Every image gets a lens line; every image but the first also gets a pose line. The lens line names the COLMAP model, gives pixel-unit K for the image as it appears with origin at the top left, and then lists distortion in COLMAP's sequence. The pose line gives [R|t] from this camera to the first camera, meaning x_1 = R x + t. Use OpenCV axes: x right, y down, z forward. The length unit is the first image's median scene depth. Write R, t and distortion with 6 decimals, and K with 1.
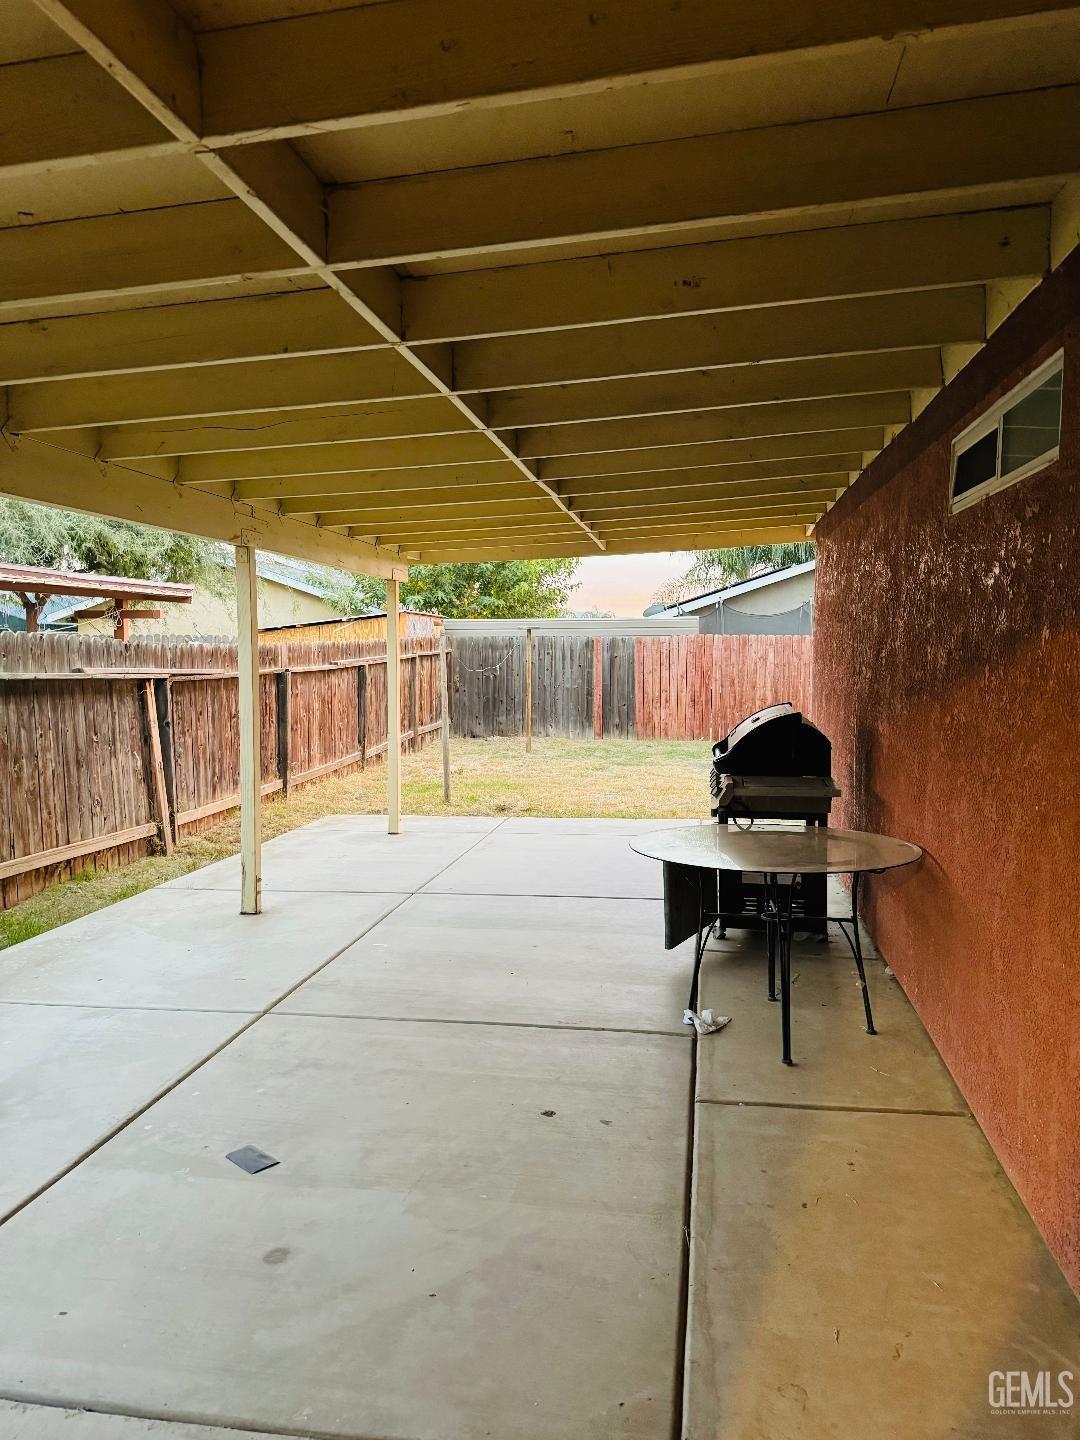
lens RADIAL K [[1027.9, 0, 540.0], [0, 1027.9, 720.0], [0, 0, 1]] dist [0.067973, -0.067707]
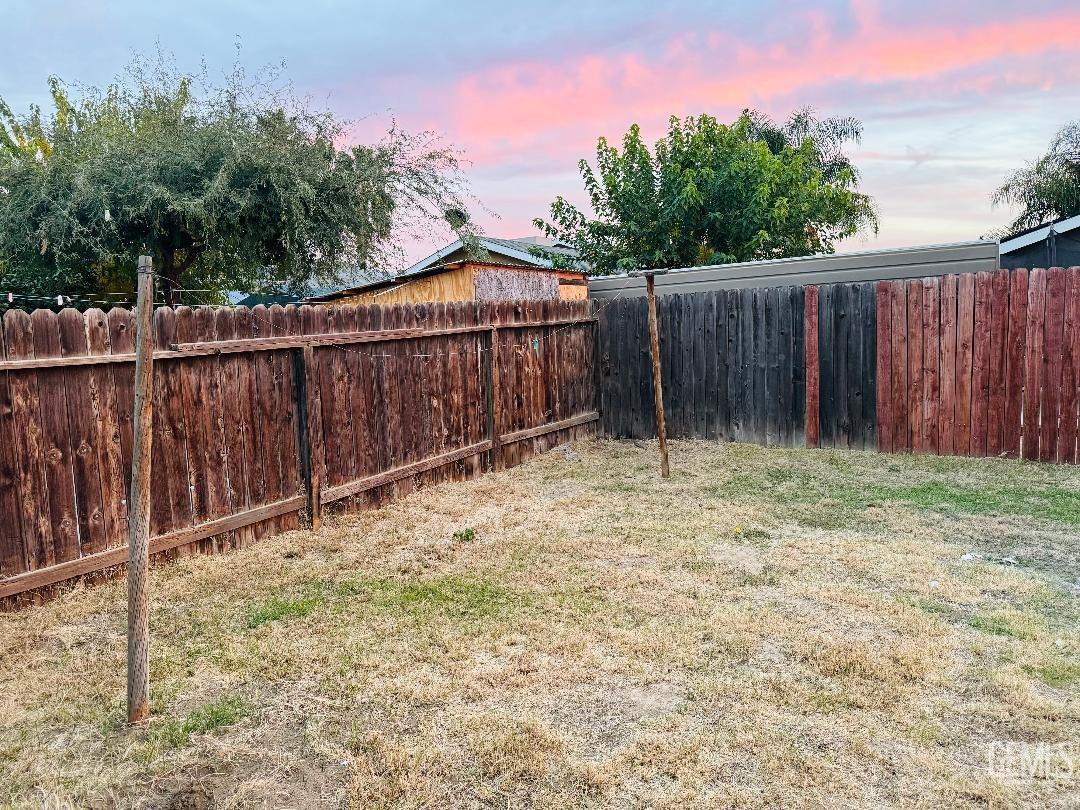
lens RADIAL K [[770.9, 0, 537.5], [0, 770.9, 403.0], [0, 0, 1]] dist [0.067973, -0.067707]
pose [[0.909990, 0.004042, -0.414610, 0.101122], [0.009796, 0.999464, 0.031243, -0.026029], [0.414514, -0.032492, 0.909463, 0.498307]]
